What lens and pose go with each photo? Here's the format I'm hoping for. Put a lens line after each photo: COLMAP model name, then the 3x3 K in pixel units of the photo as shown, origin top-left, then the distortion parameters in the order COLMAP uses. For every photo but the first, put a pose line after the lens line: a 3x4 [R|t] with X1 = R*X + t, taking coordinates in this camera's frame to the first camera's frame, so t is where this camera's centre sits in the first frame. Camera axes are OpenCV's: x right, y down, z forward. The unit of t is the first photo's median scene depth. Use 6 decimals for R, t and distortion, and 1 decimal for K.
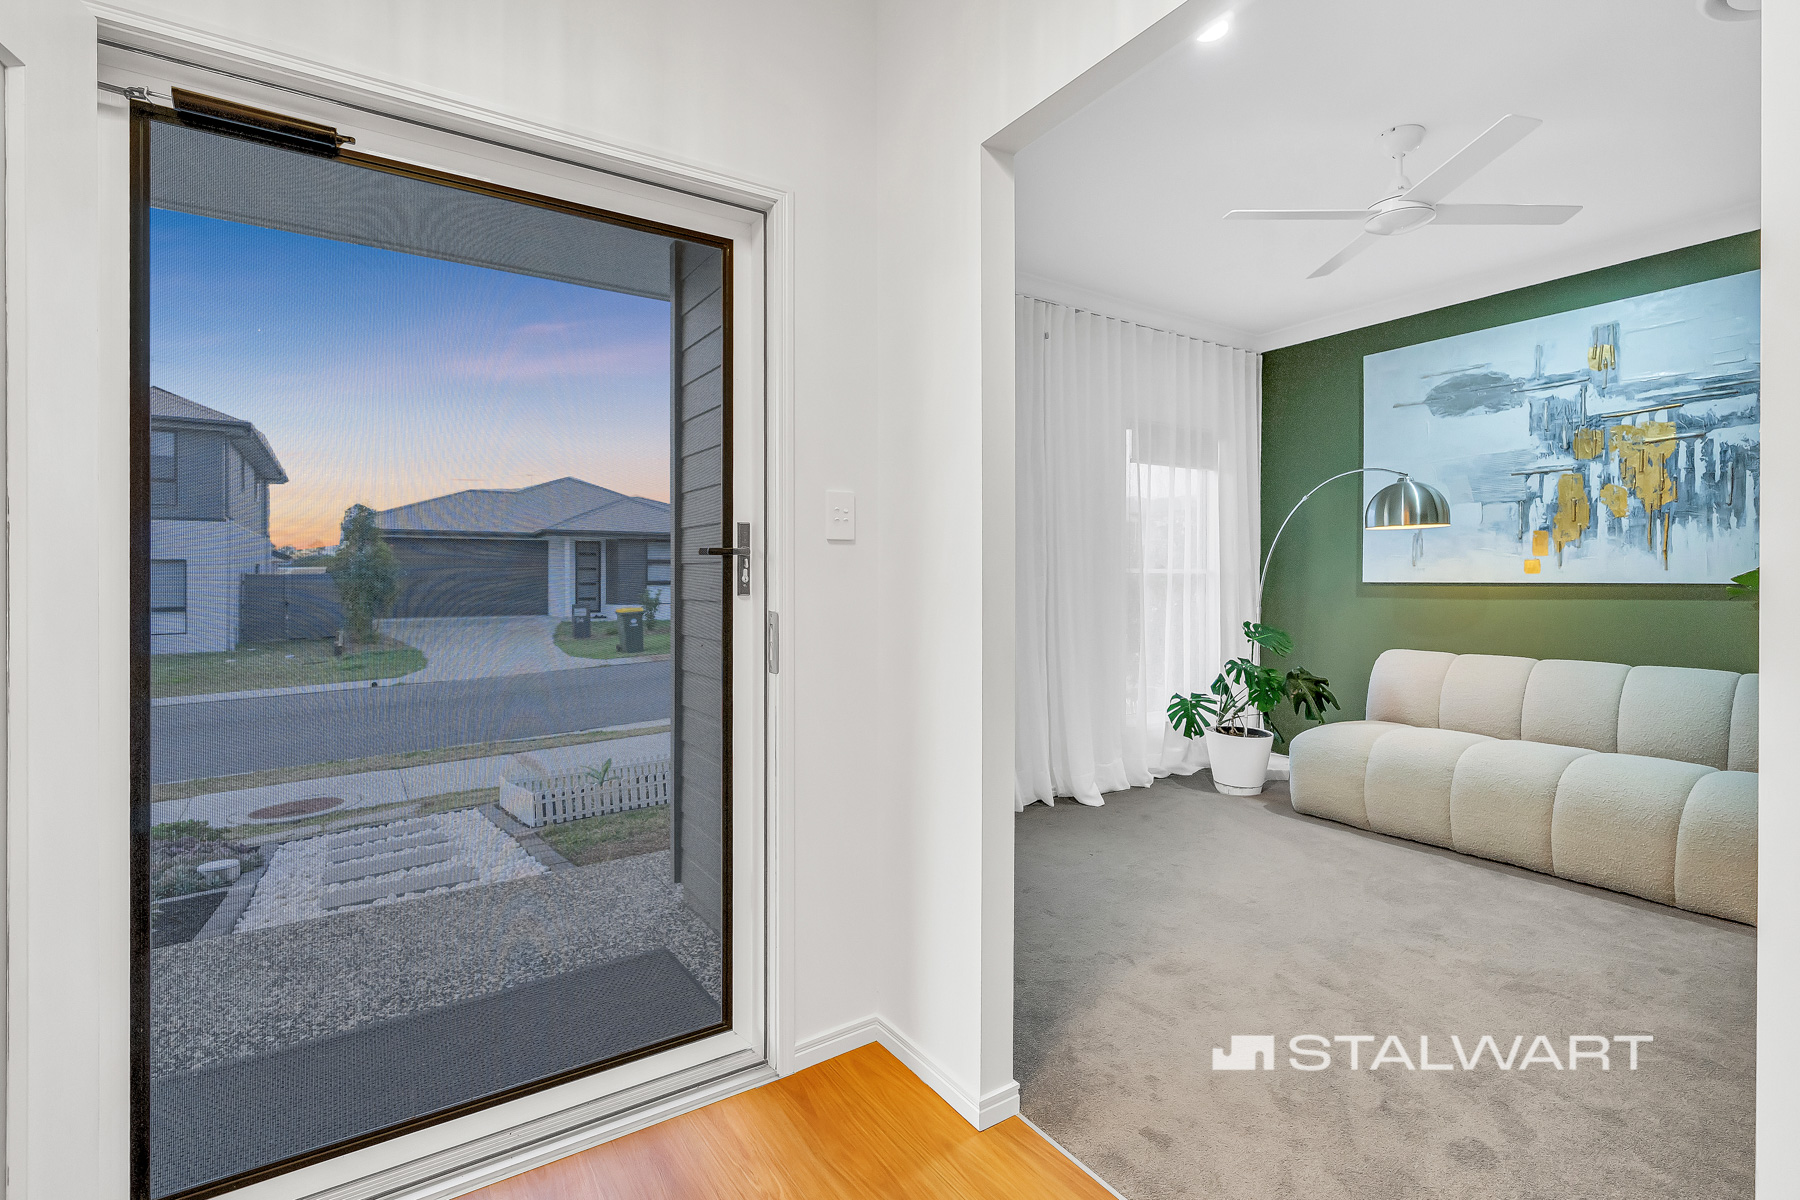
lens RADIAL K [[693.5, 0, 904.2], [0, 693.5, 587.5], [0, 0, 1]] dist [-0.000743, 0.000370]
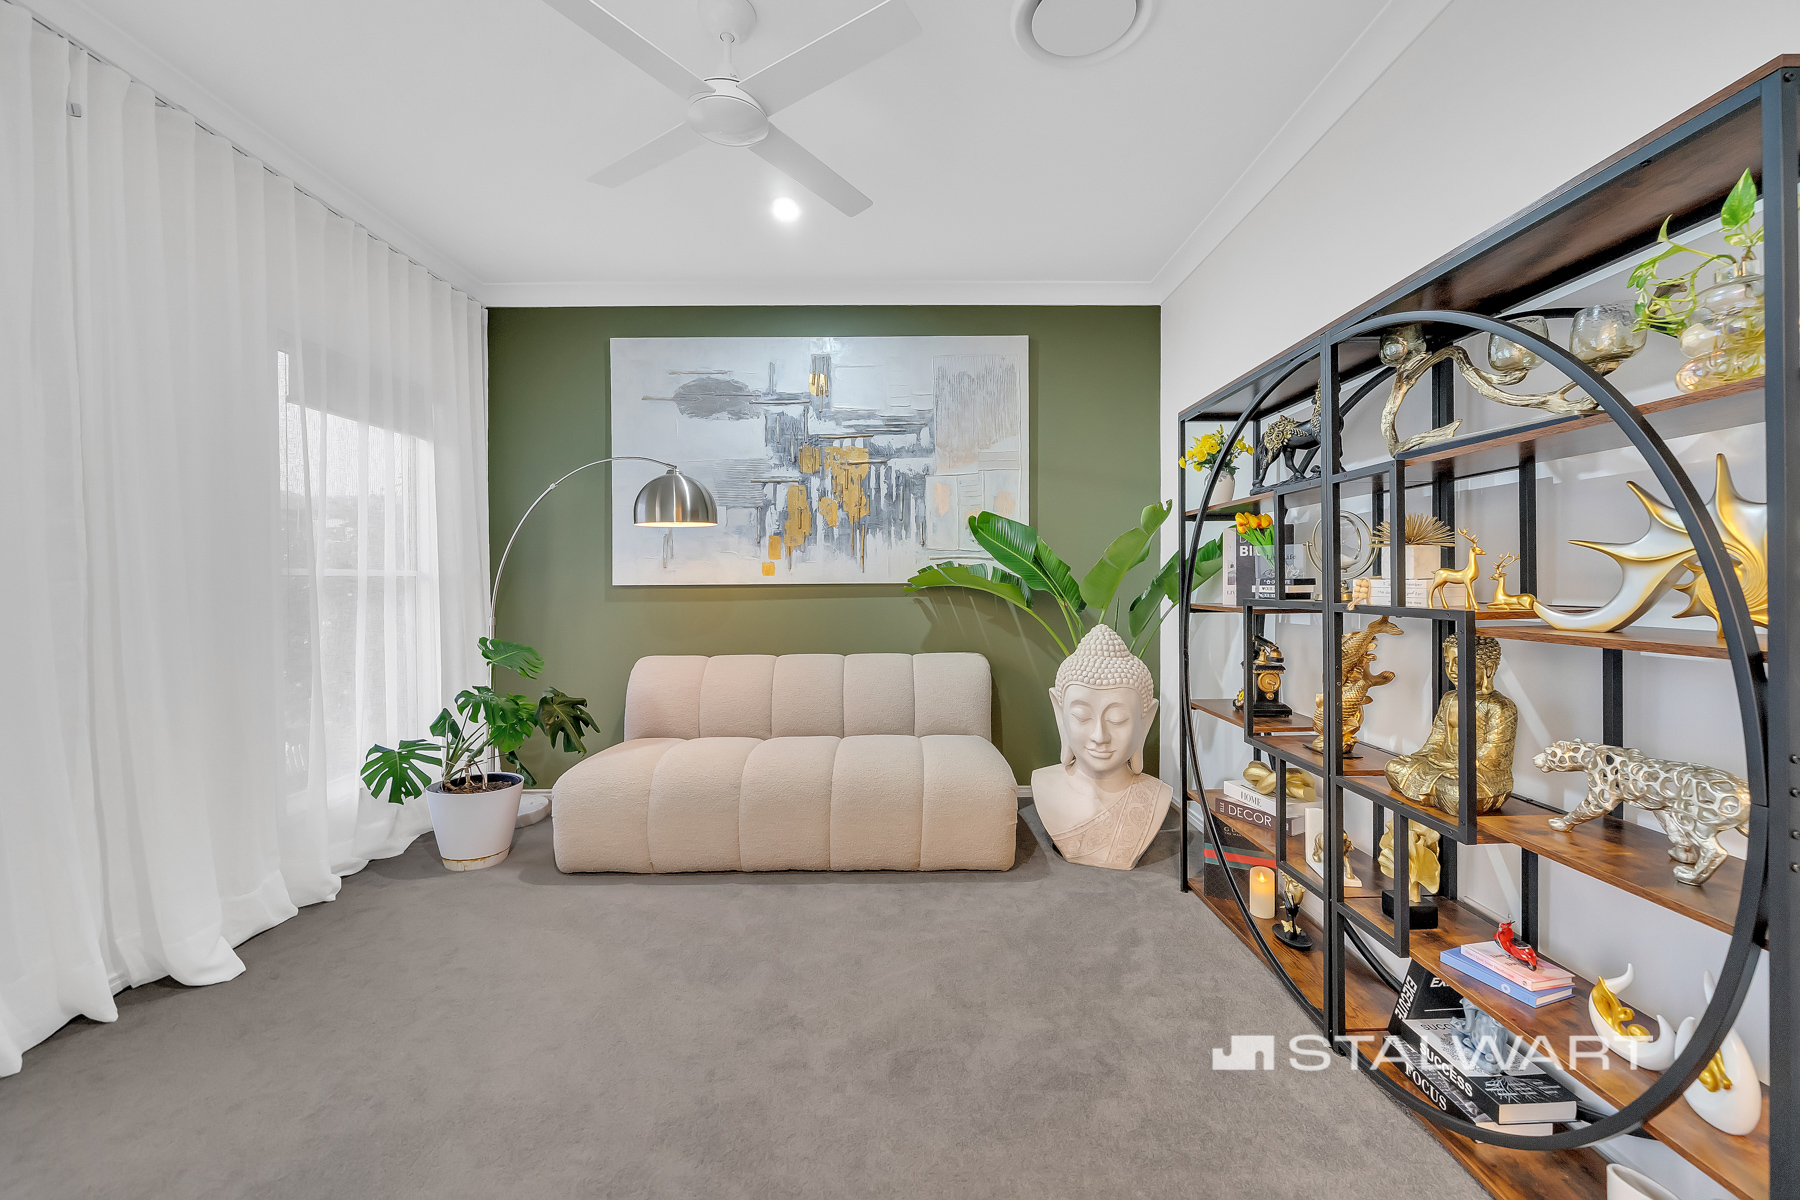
lens RADIAL K [[693.5, 0, 904.2], [0, 693.5, 587.5], [0, 0, 1]] dist [-0.000743, 0.000370]
pose [[0.501403, -0.011556, 0.865137, 0.073107], [0.017518, 0.999841, 0.003202, -0.001500], [-0.865036, 0.013550, 0.501526, 0.245599]]
